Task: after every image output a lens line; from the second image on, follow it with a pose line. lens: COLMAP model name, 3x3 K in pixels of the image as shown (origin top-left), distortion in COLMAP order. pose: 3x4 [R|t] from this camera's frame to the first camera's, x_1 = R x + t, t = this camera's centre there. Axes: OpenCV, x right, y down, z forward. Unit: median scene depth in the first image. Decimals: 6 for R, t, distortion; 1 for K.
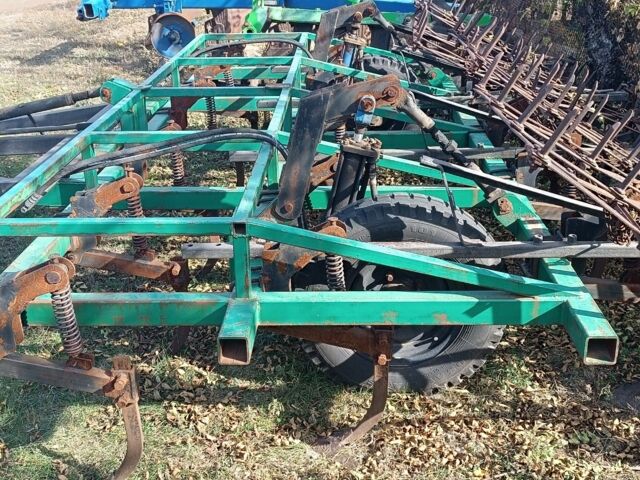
lens RADIAL K [[760.9, 0, 320.5], [0, 760.9, 240.2], [0, 0, 1]] dist [0.020819, 0.000000]
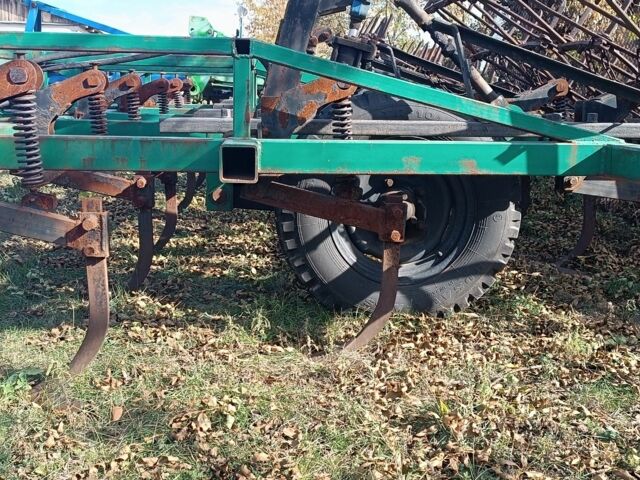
lens RADIAL K [[760.9, 0, 319.7], [0, 760.9, 239.9], [0, 0, 1]] dist [0.020819, 0.000000]
pose [[0.993694, 0.019546, 0.110405, -0.087010], [0.003028, 0.979651, -0.200688, 0.293208], [-0.112081, 0.199756, 0.973414, 0.150594]]
